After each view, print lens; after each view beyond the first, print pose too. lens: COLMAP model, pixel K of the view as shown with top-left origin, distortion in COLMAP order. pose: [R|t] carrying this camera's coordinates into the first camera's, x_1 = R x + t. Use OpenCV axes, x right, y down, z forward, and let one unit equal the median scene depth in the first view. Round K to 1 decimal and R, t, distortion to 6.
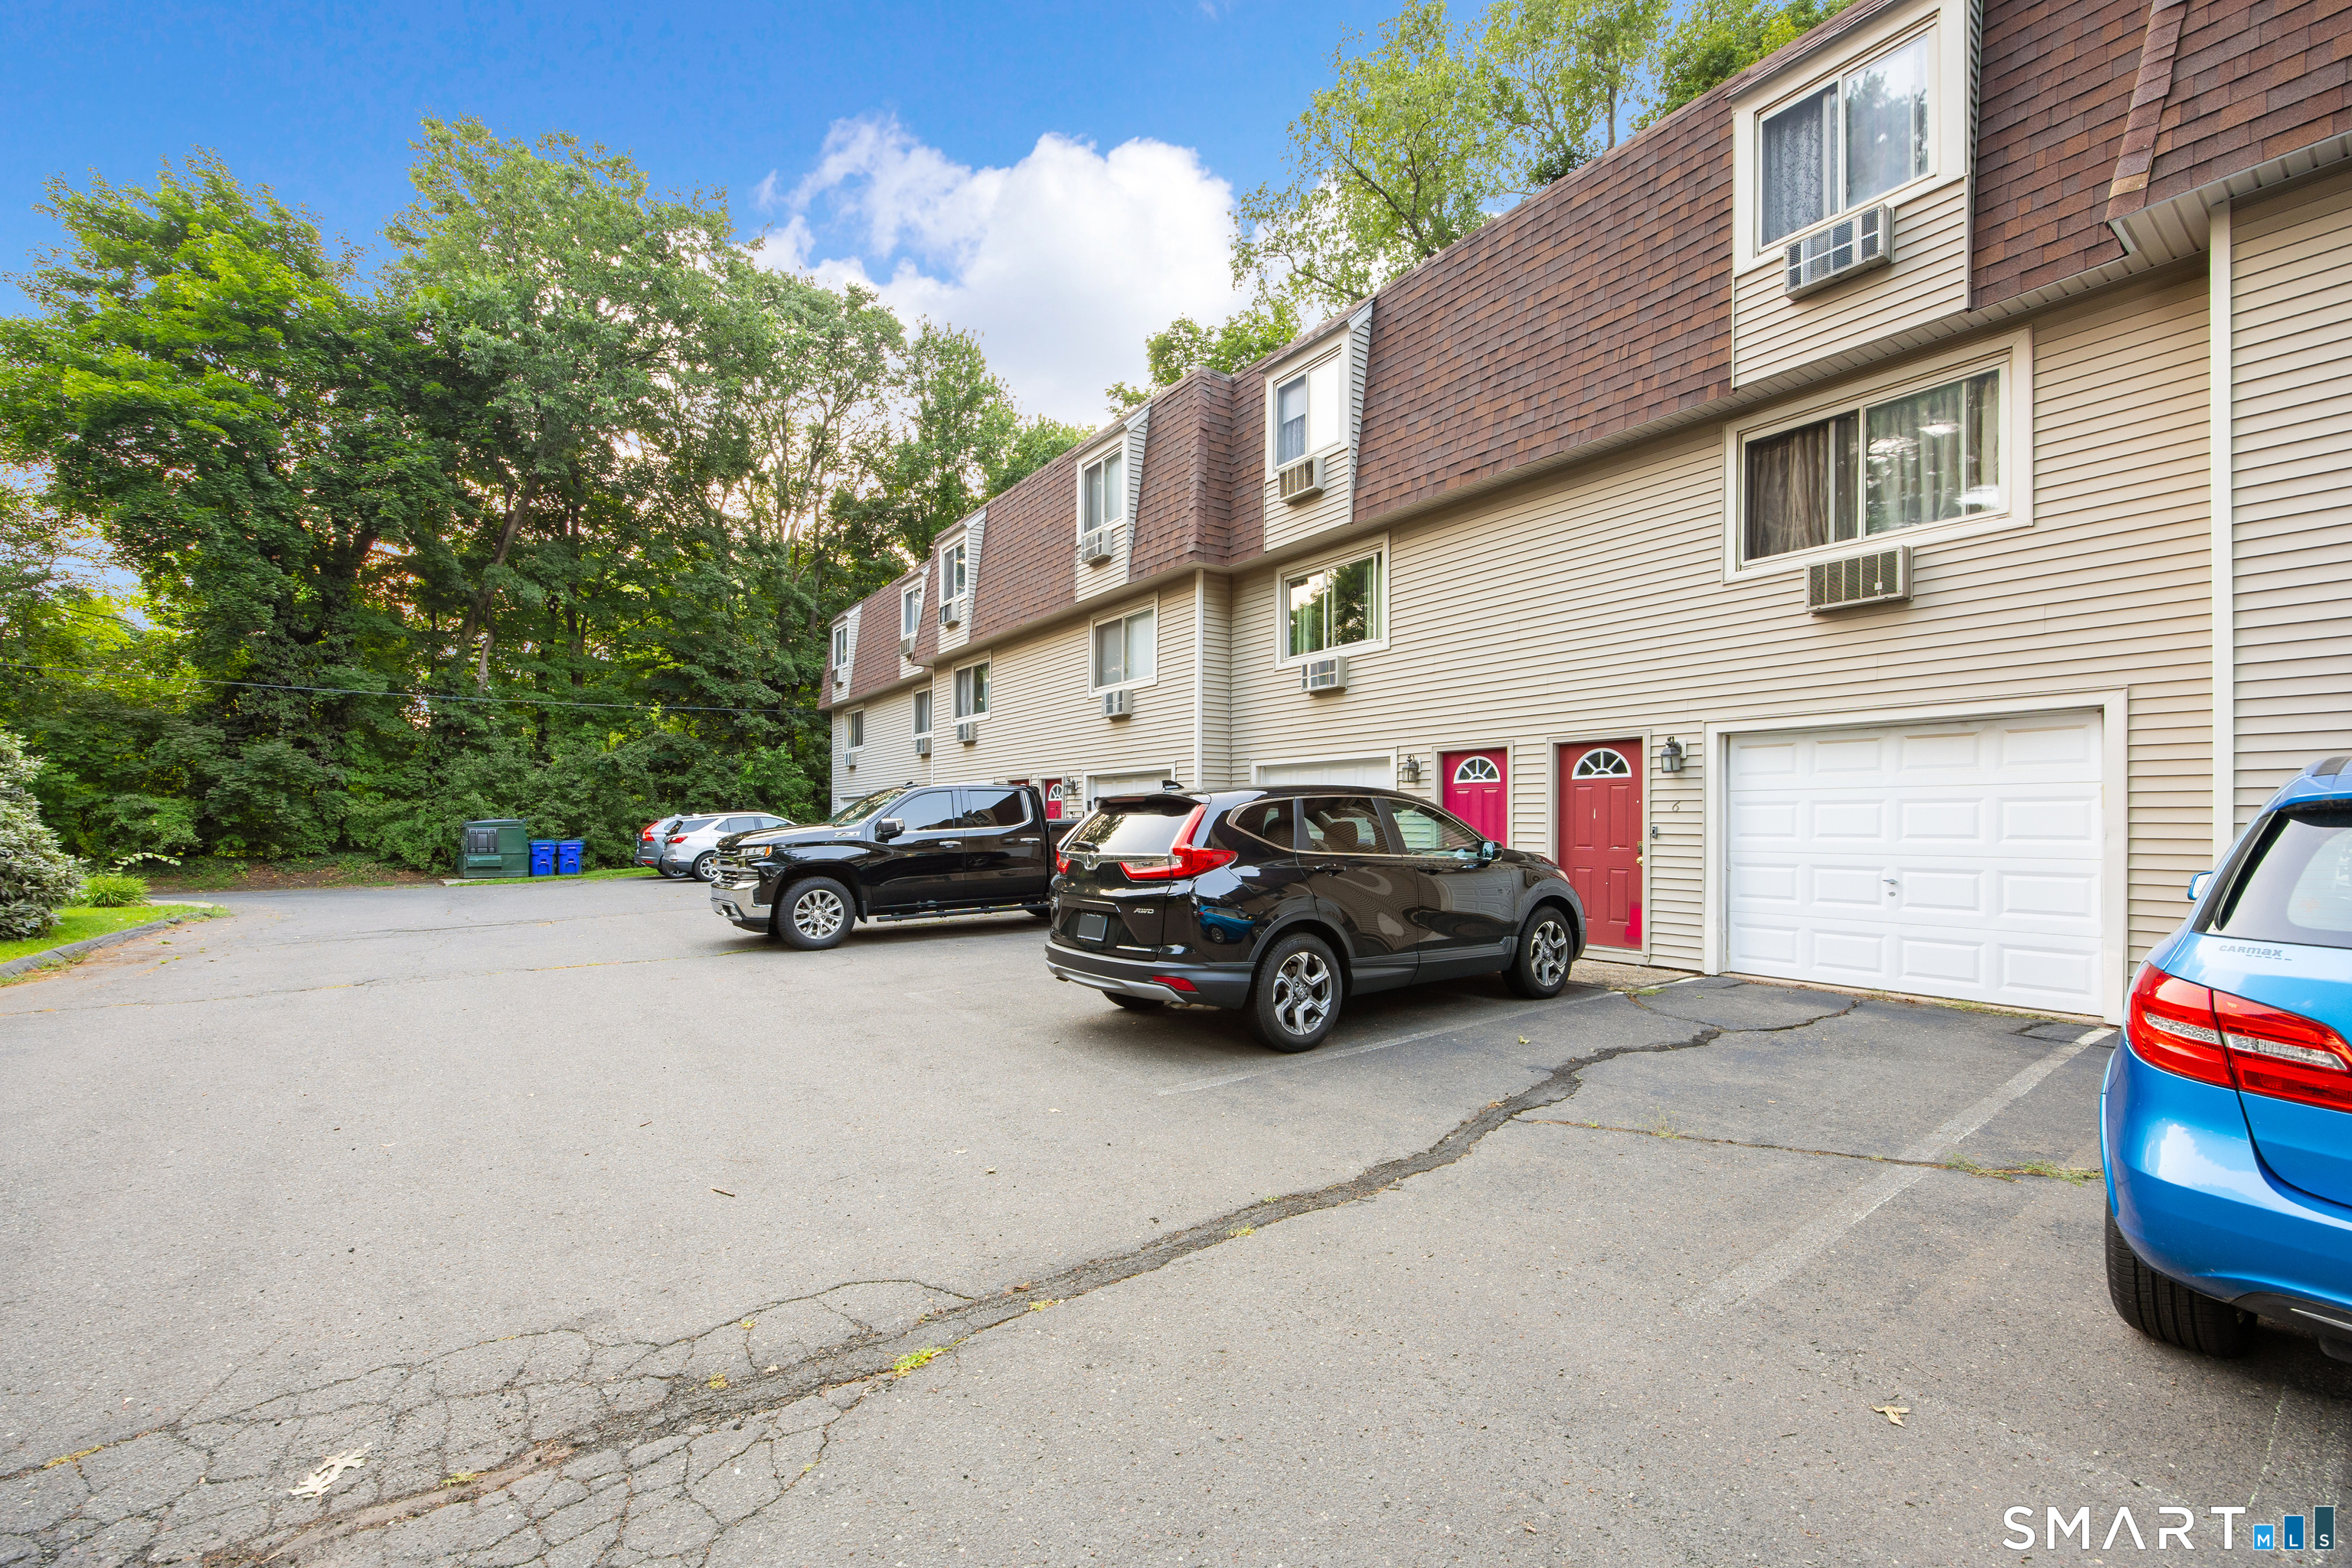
lens RADIAL K [[964.7, 0, 1186.1], [0, 964.7, 800.1], [0, 0, 1]] dist [-0.007958, -0.000149]
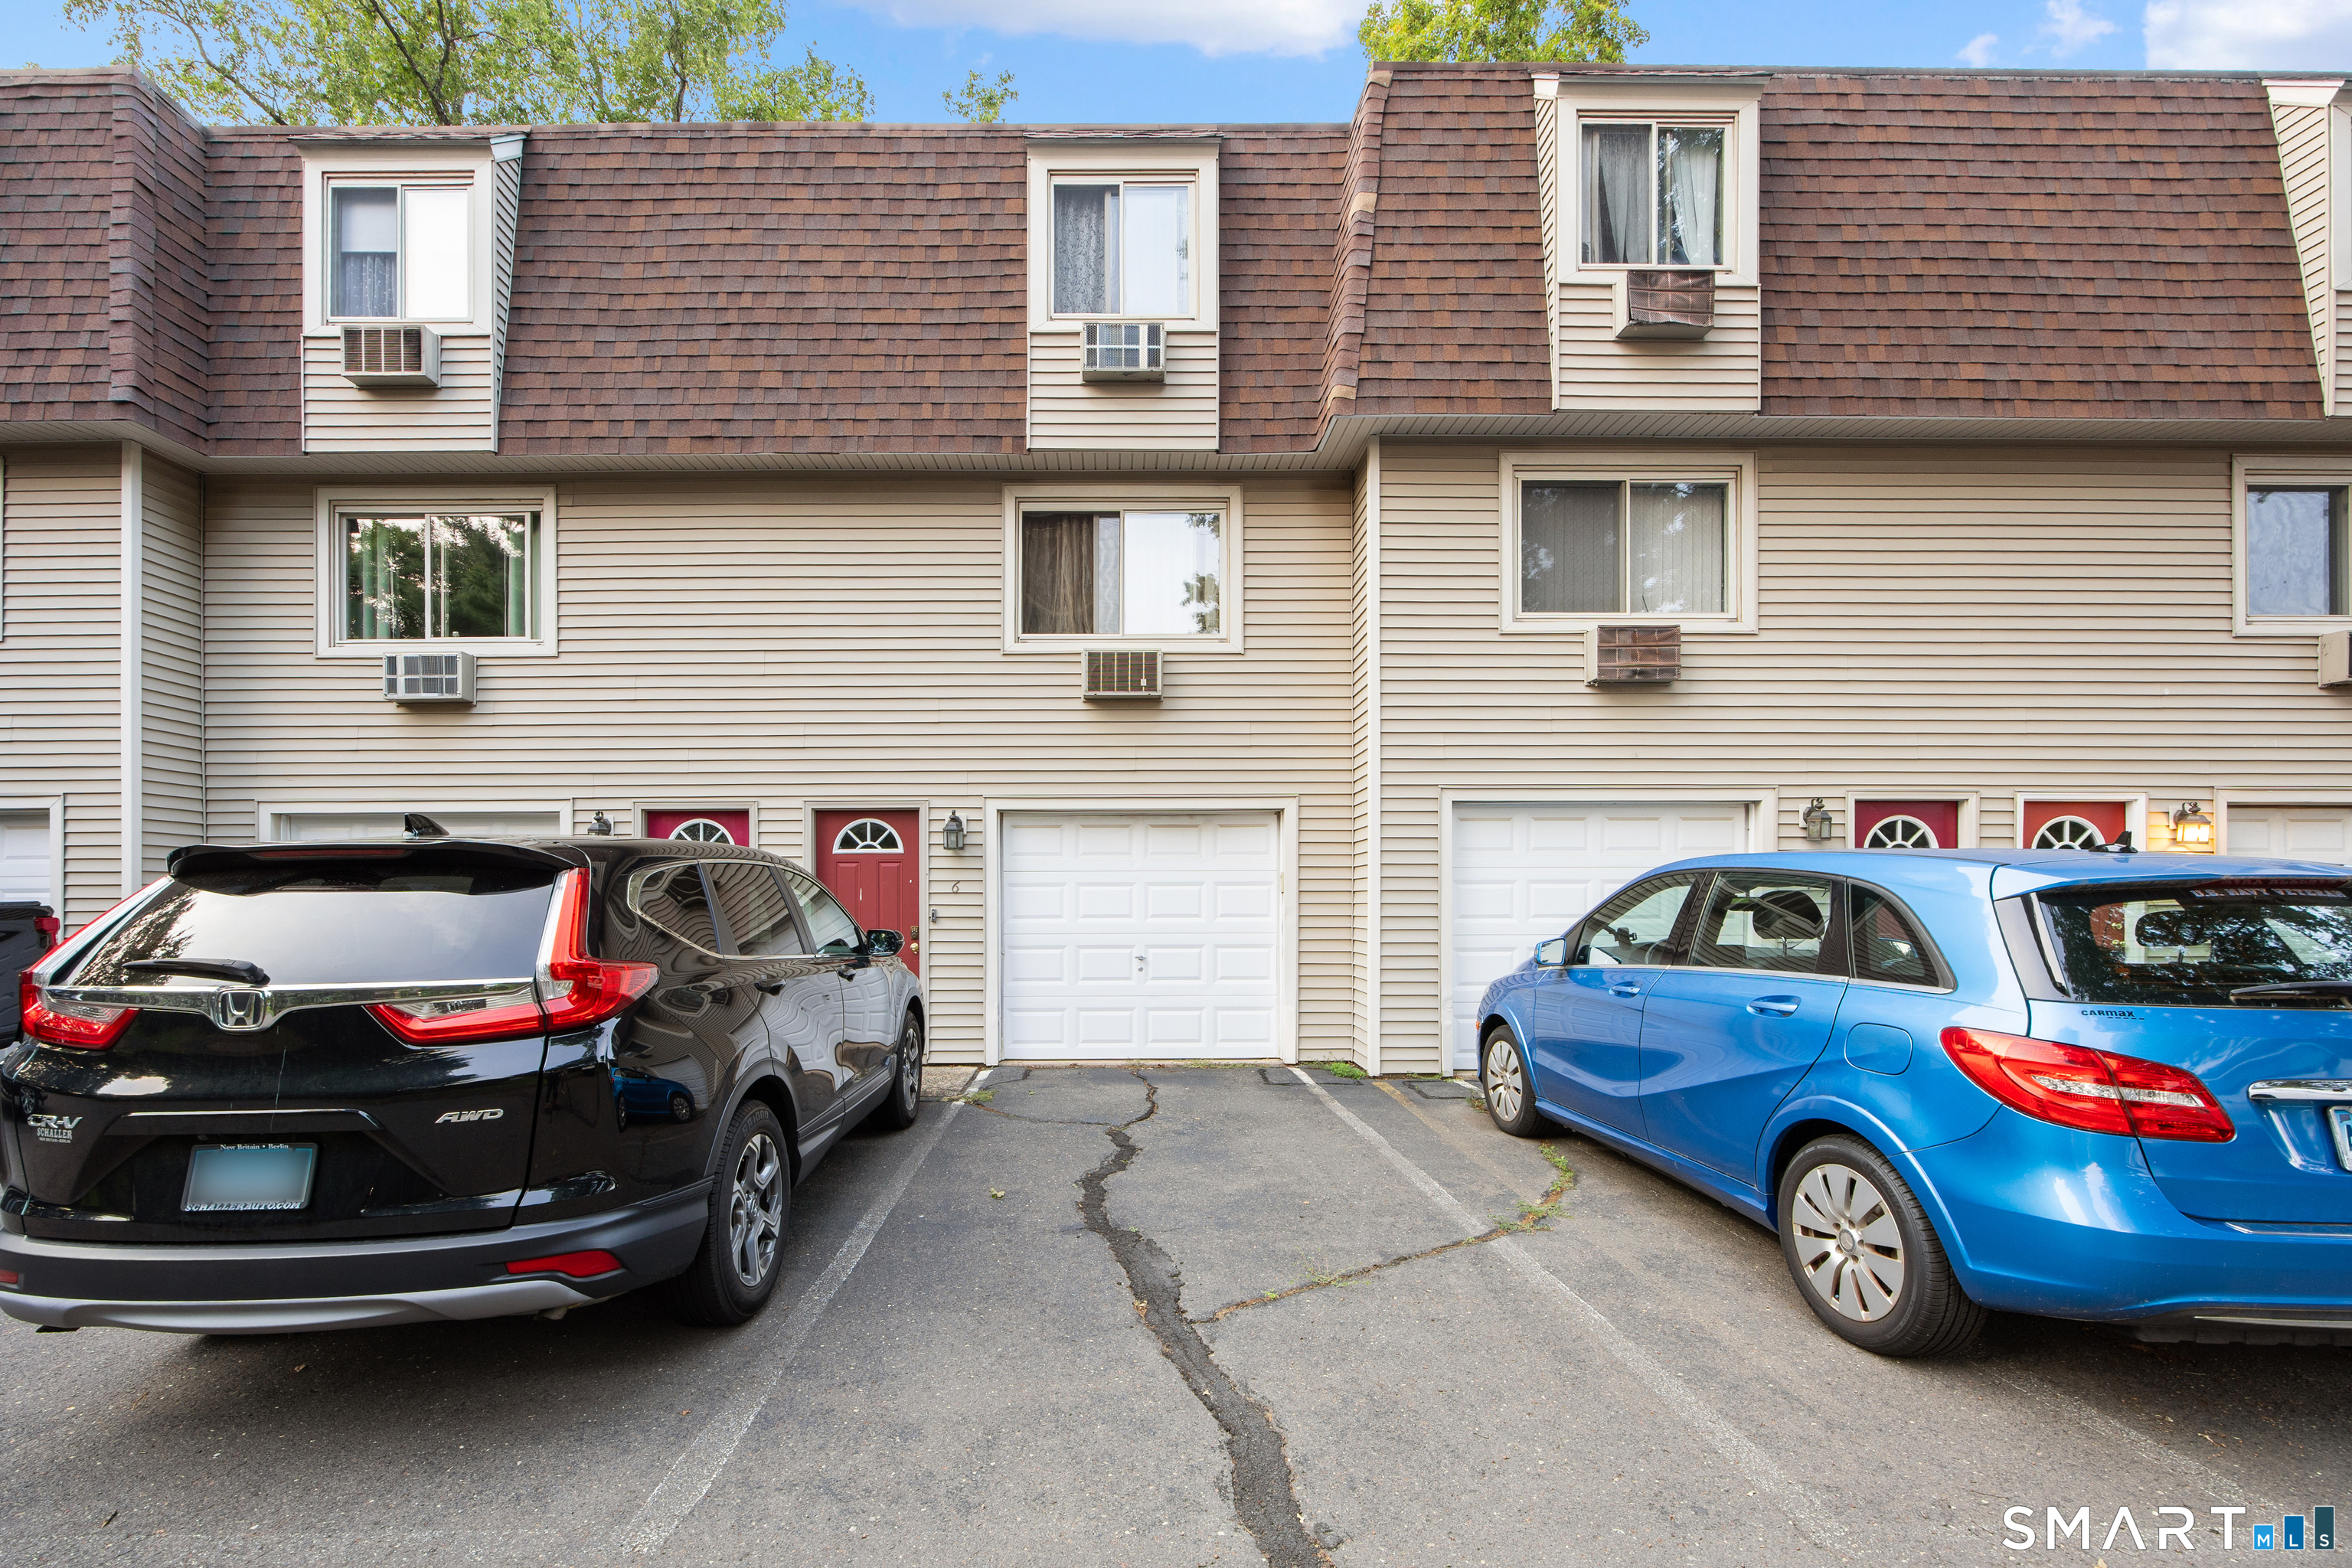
lens RADIAL K [[964.7, 0, 1121.2], [0, 964.7, 903.0], [0, 0, 1]] dist [-0.007958, -0.000149]
pose [[0.583073, -0.007875, 0.812381, -0.150483], [-0.013456, 0.999722, 0.019349, 0.002045], [-0.812308, -0.022213, 0.582805, 0.345638]]
